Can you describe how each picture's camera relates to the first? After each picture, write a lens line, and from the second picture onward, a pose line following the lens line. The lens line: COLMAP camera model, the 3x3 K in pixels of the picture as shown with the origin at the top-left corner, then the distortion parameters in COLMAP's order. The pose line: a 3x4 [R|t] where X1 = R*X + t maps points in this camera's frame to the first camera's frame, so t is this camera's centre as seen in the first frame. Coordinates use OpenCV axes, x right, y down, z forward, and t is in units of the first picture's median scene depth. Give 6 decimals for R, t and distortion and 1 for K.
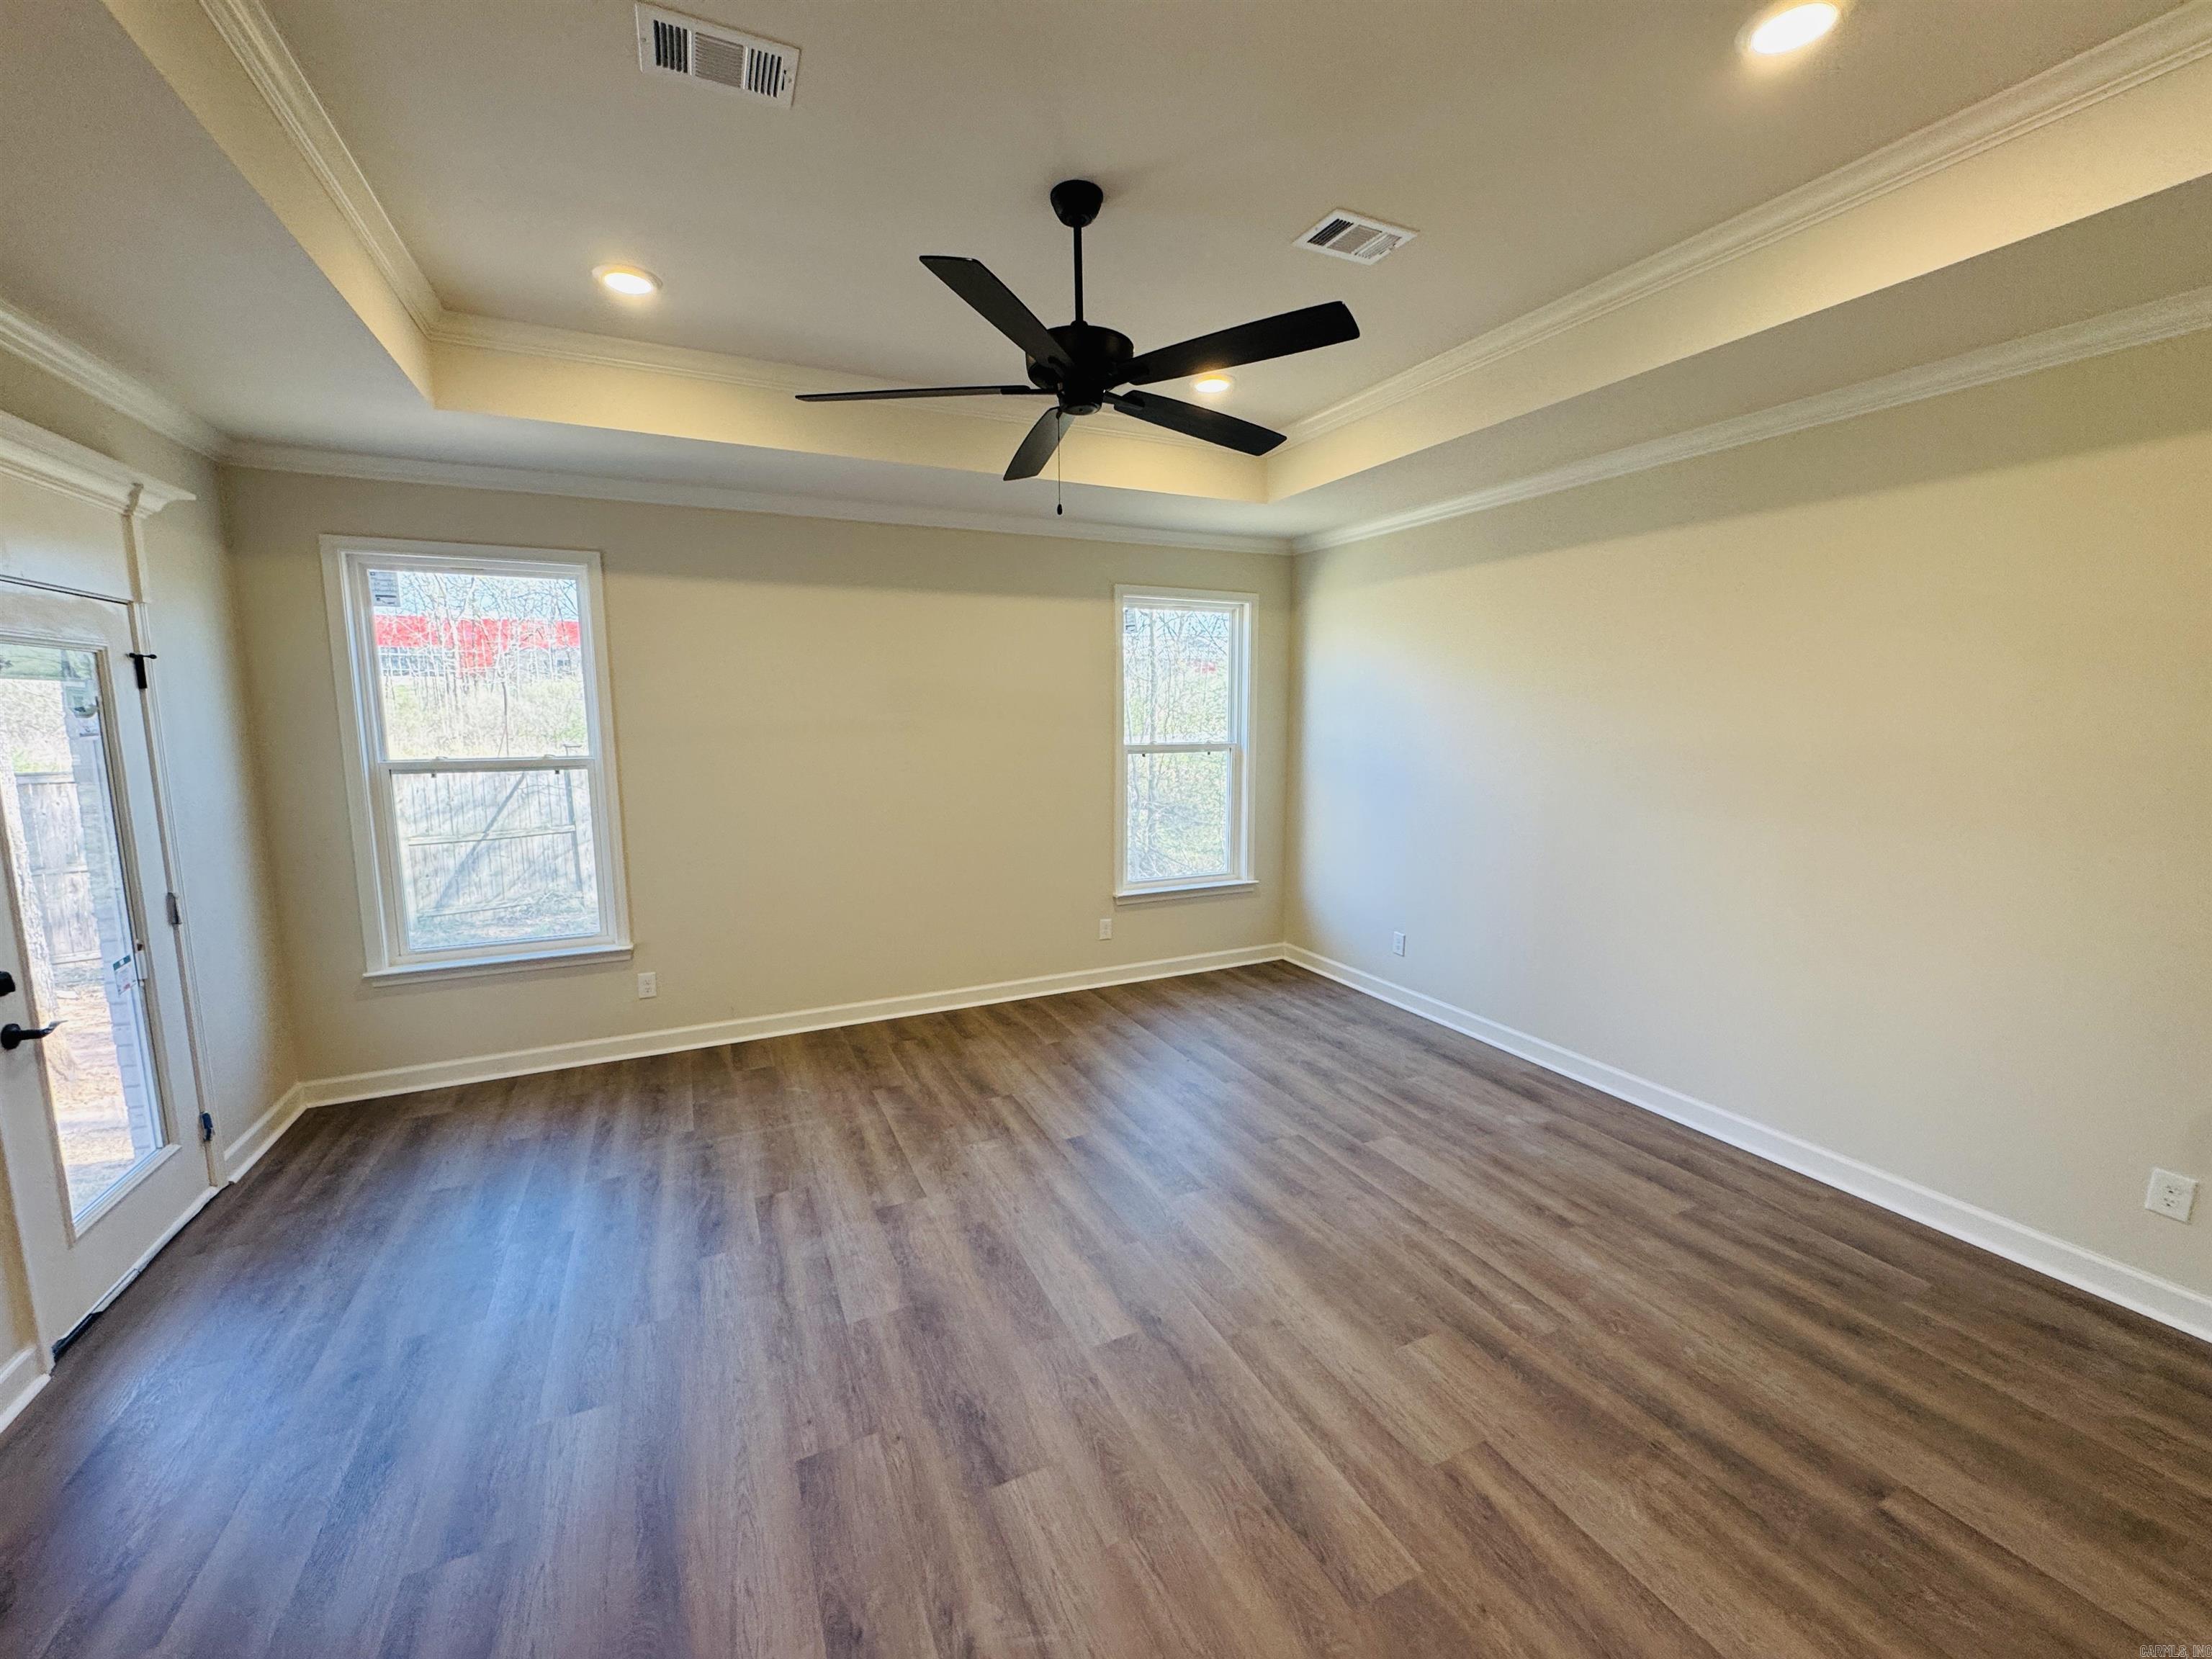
lens RADIAL K [[881.8, 0, 1102.7], [0, 881.8, 829.1], [0, 0, 1]] dist [-0.003341, -0.000182]
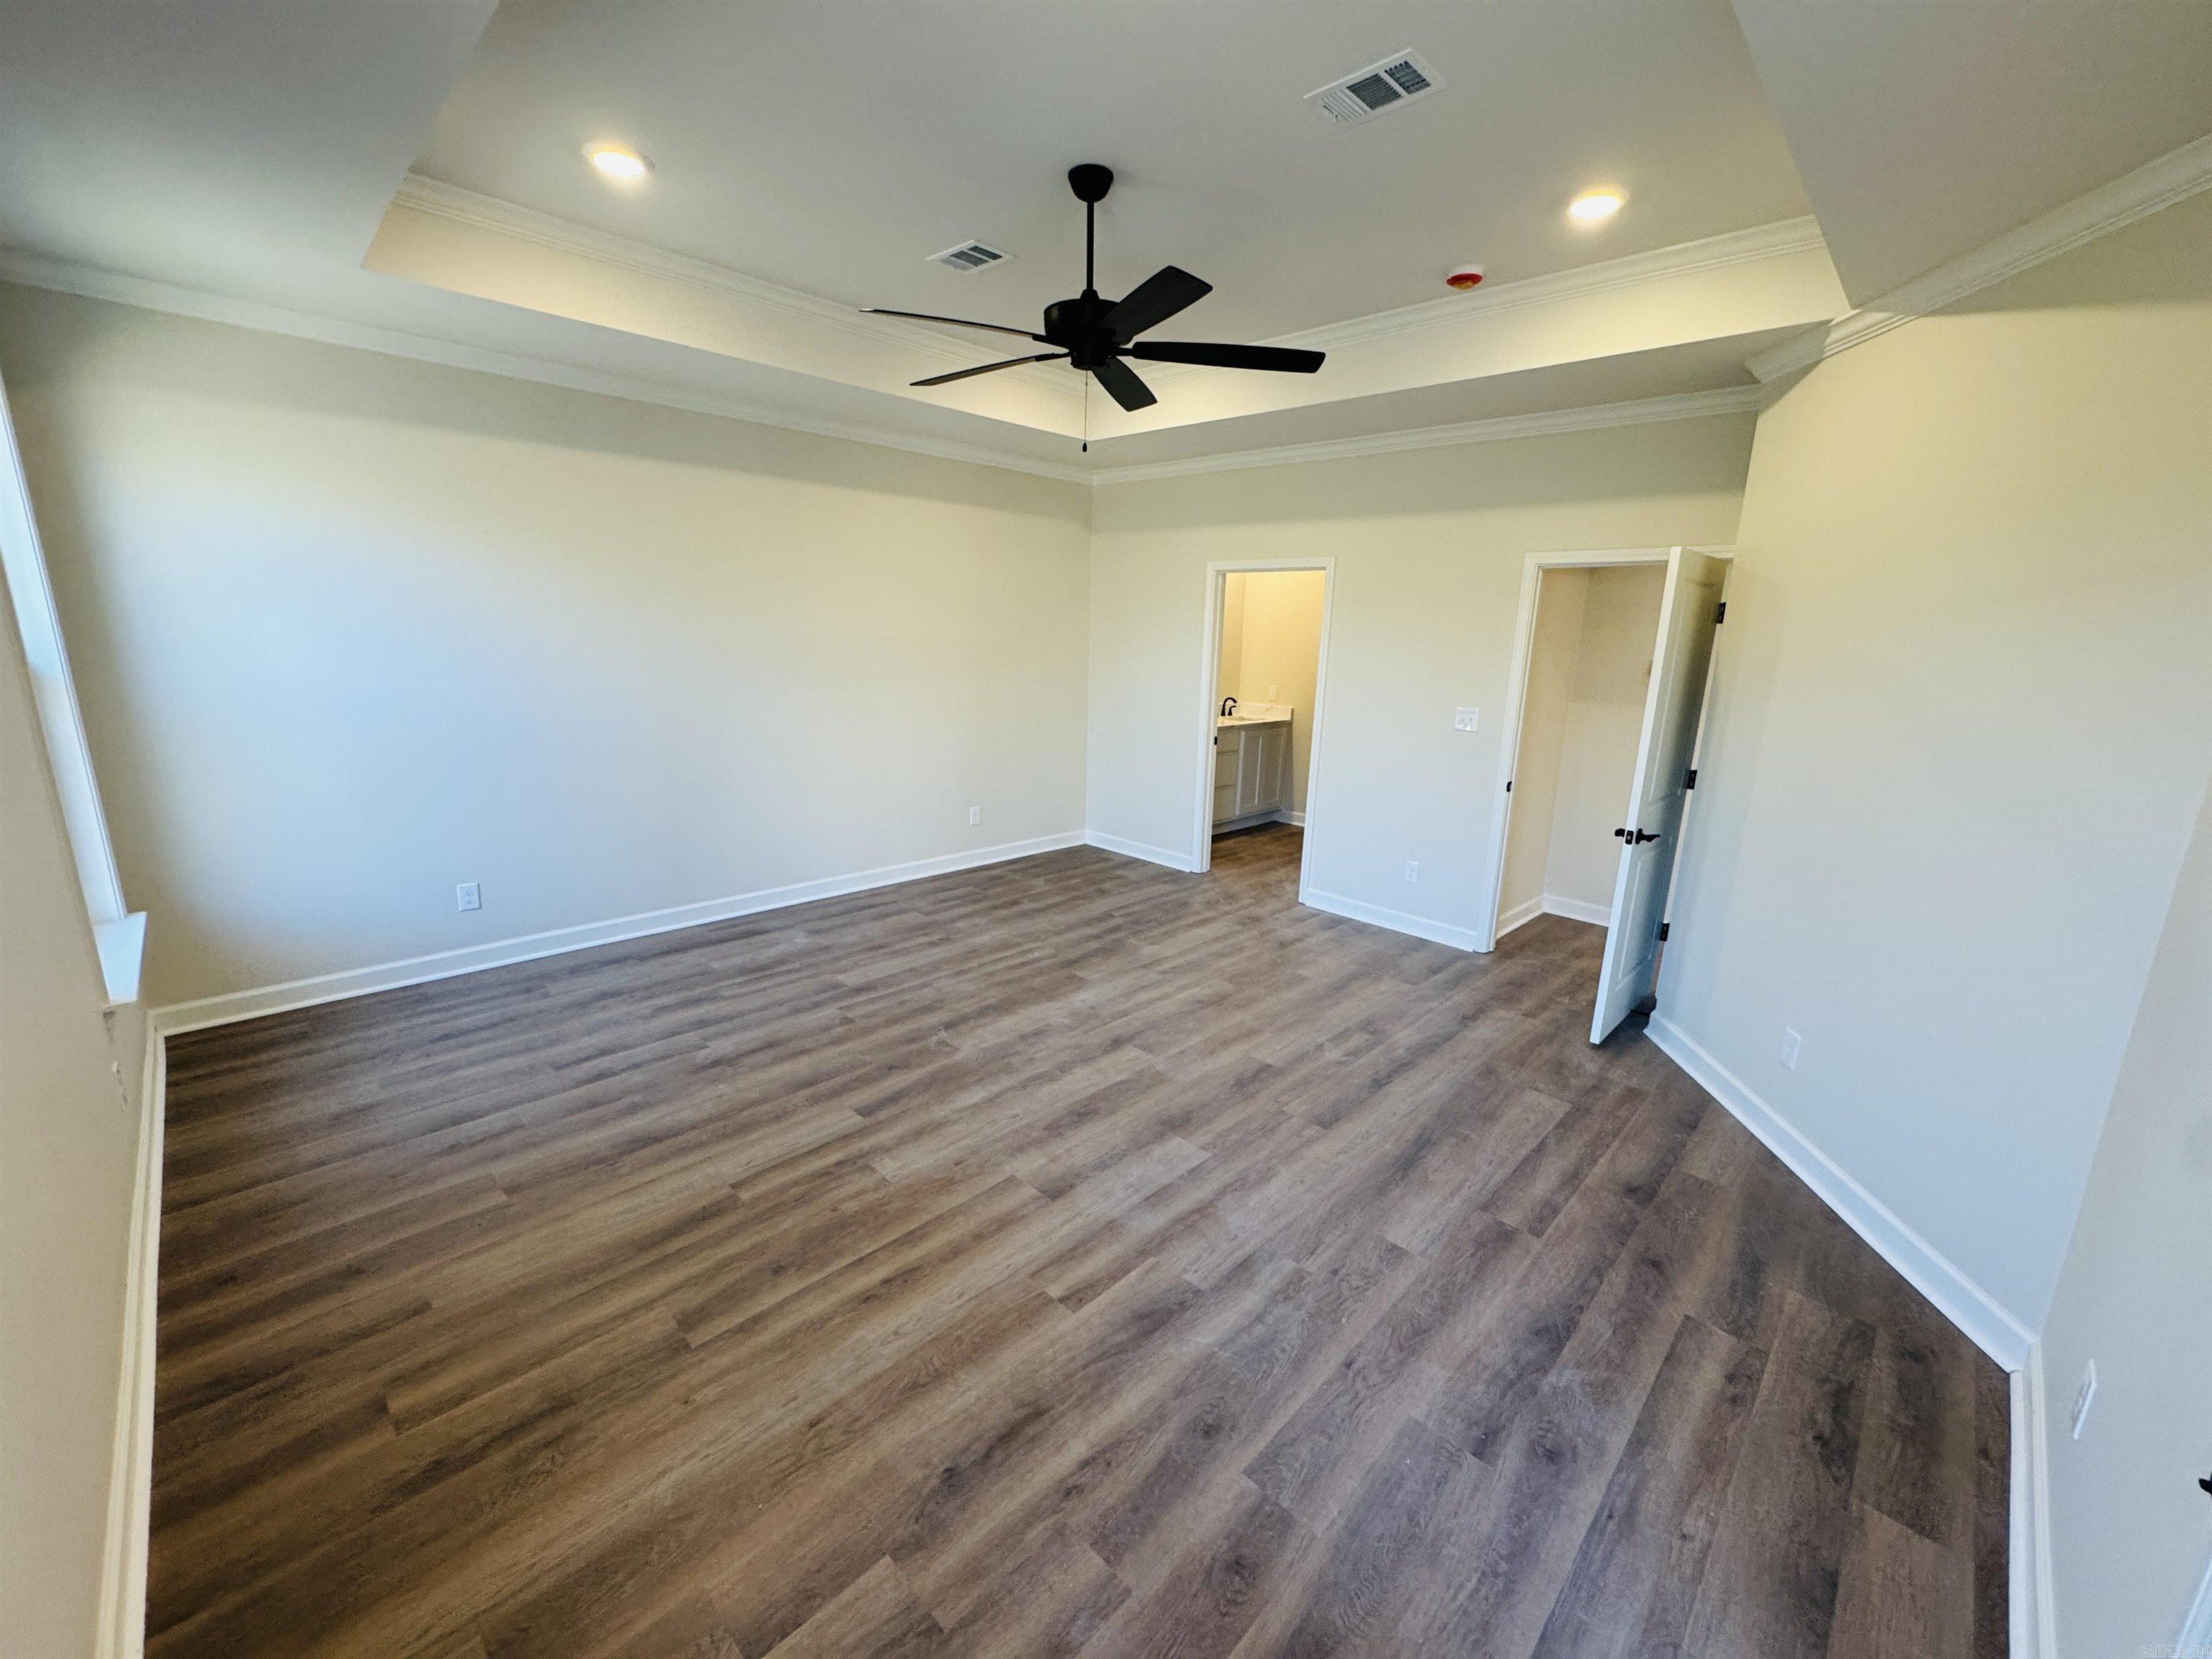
lens RADIAL K [[881.8, 0, 1106.5], [0, 881.8, 833.3], [0, 0, 1]] dist [-0.003341, -0.000182]
pose [[-0.344839, -0.225540, 0.911163, -0.900195], [0.094171, 0.957494, 0.272648, -0.139991], [-0.933926, 0.179825, -0.308941, 1.043652]]
